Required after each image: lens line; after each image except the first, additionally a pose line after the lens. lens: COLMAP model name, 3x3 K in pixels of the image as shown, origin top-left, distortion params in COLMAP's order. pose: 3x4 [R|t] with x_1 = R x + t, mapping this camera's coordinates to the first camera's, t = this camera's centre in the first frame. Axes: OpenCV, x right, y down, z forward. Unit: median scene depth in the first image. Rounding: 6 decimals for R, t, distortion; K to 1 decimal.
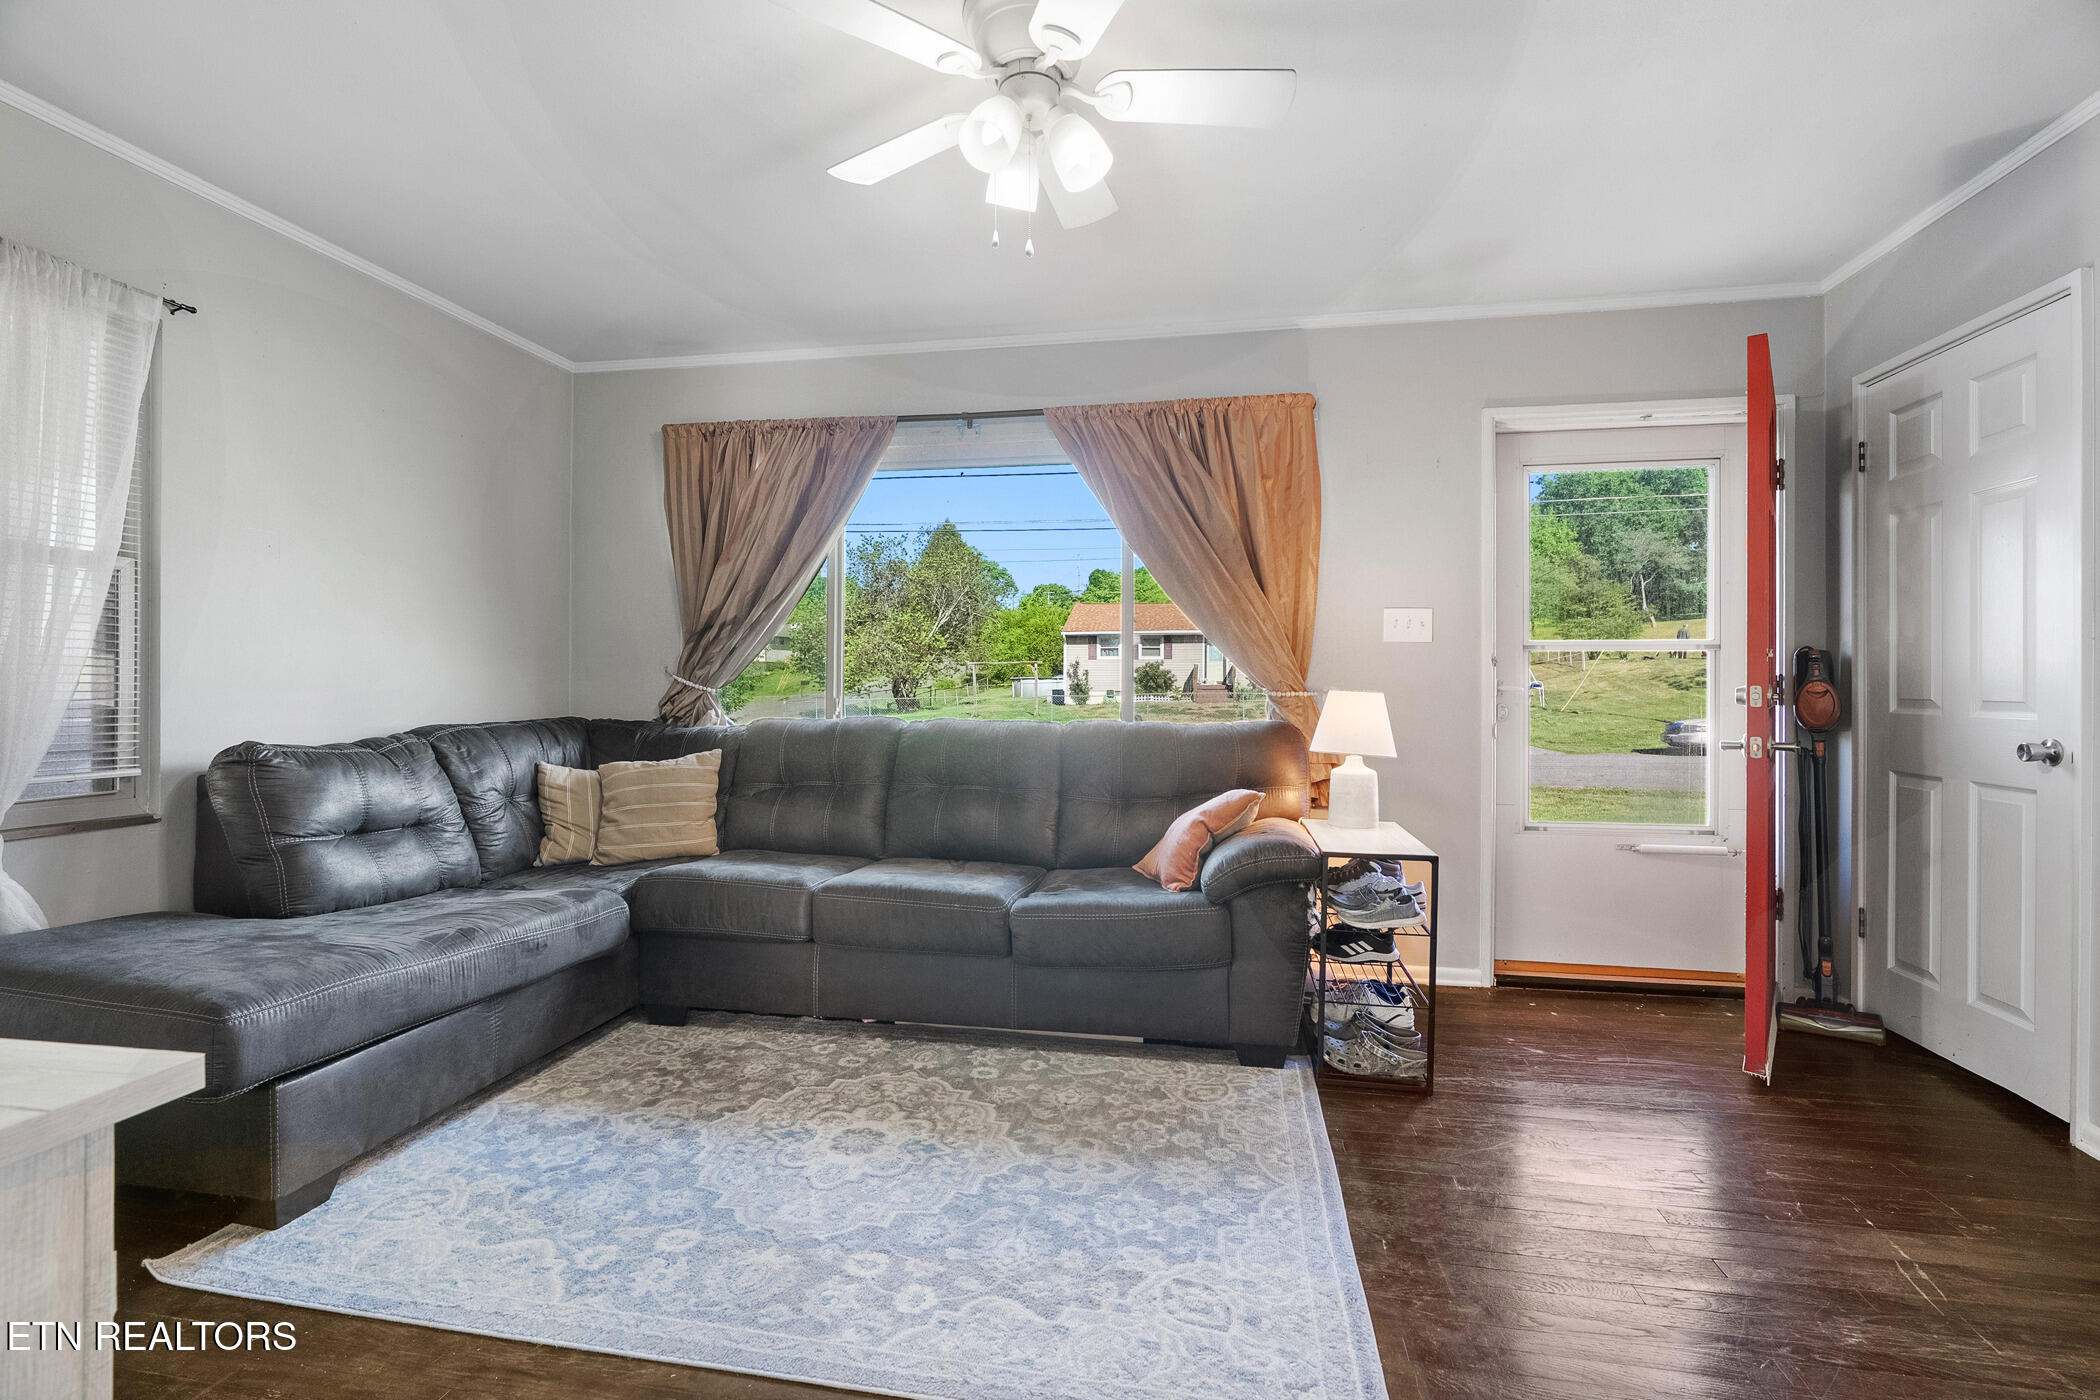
lens RADIAL K [[952.1, 0, 1060.3], [0, 952.1, 688.4], [0, 0, 1]] dist [-0.008777, 0.001485]
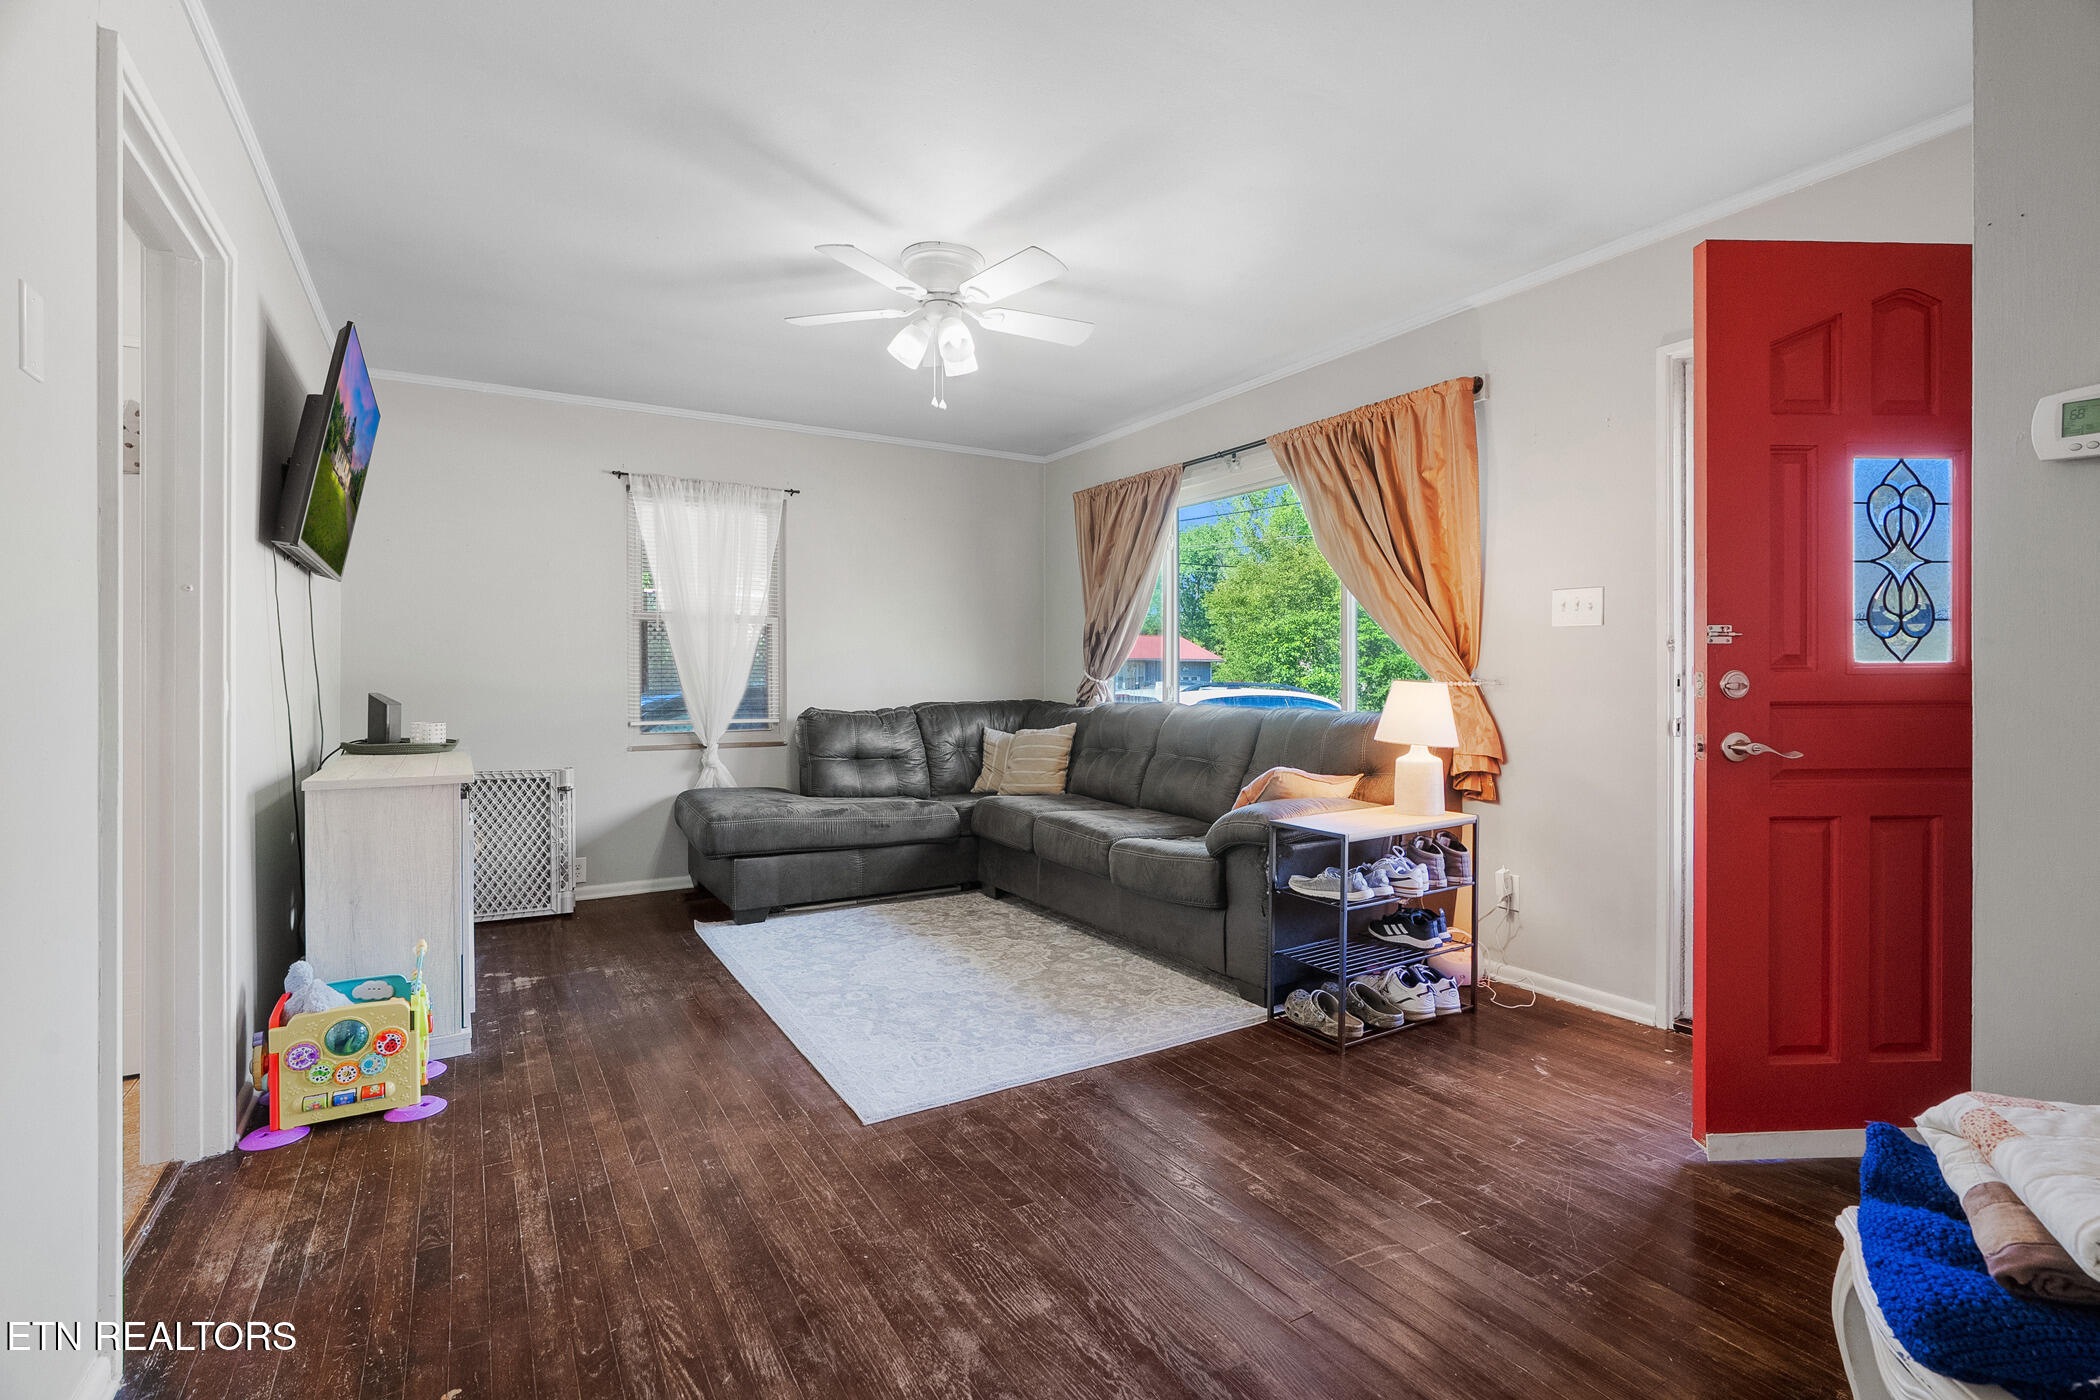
lens RADIAL K [[952.1, 0, 1055.8], [0, 952.1, 692.7], [0, 0, 1]] dist [-0.008777, 0.001485]
pose [[0.676273, 0.006408, -0.736623, 0.842478], [0.000846, 0.999955, 0.009476, 0.006461], [0.736650, -0.007031, 0.676237, 0.034319]]
